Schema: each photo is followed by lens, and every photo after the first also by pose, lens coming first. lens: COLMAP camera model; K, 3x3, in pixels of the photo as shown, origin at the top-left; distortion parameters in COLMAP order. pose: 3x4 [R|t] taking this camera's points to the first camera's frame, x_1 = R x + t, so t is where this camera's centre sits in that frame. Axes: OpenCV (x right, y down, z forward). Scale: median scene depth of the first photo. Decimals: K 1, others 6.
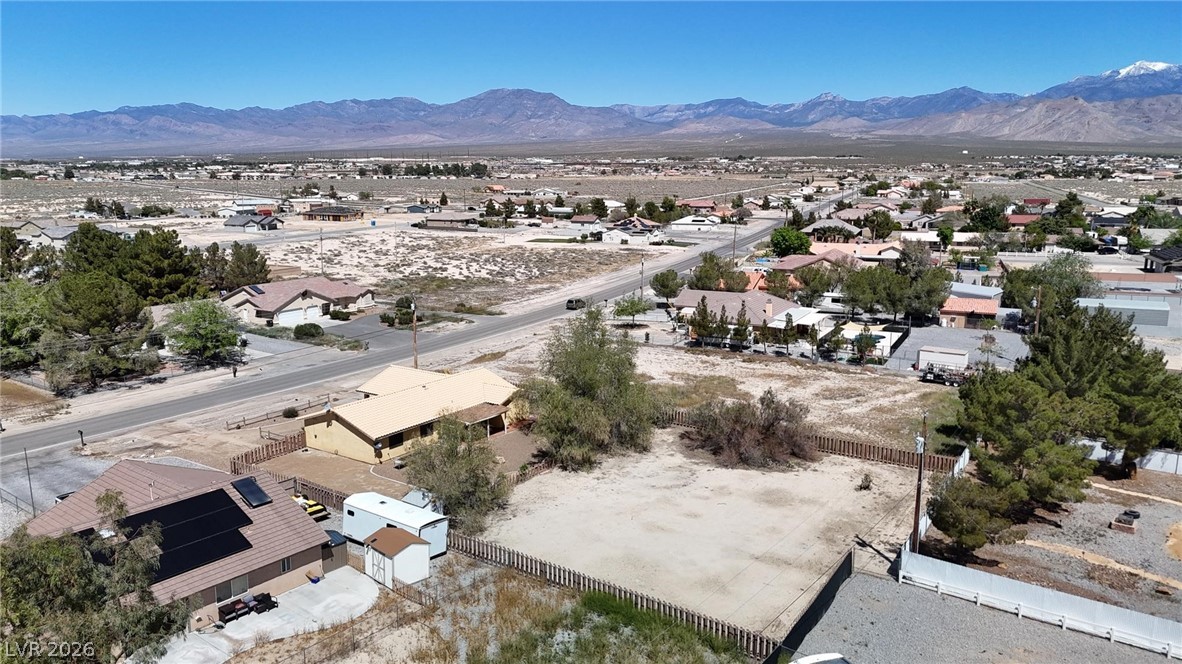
lens RADIAL K [[851.5, 0, 590.1], [0, 851.5, 331.3], [0, 0, 1]] dist [0.061258, -0.032715]
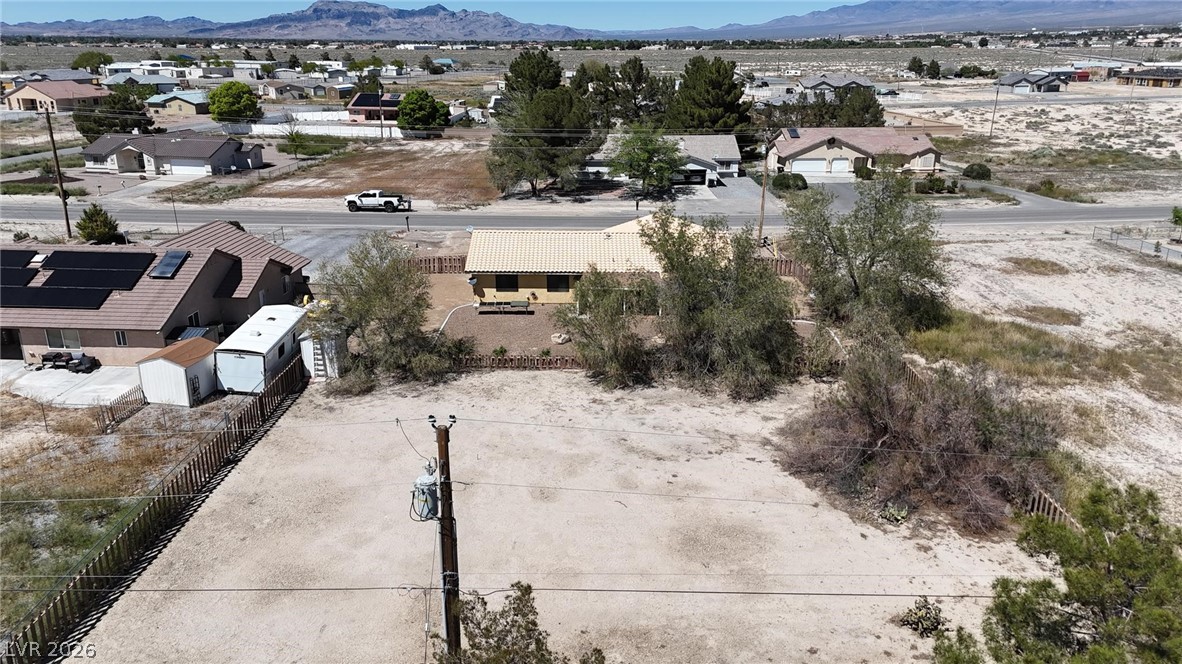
lens RADIAL K [[851.5, 0, 589.1], [0, 851.5, 333.6], [0, 0, 1]] dist [0.061258, -0.032715]
pose [[0.586886, 0.273623, -0.762033, 0.476534], [-0.160621, 0.961806, 0.221653, -0.021425], [0.793578, -0.007687, 0.608420, 0.577490]]
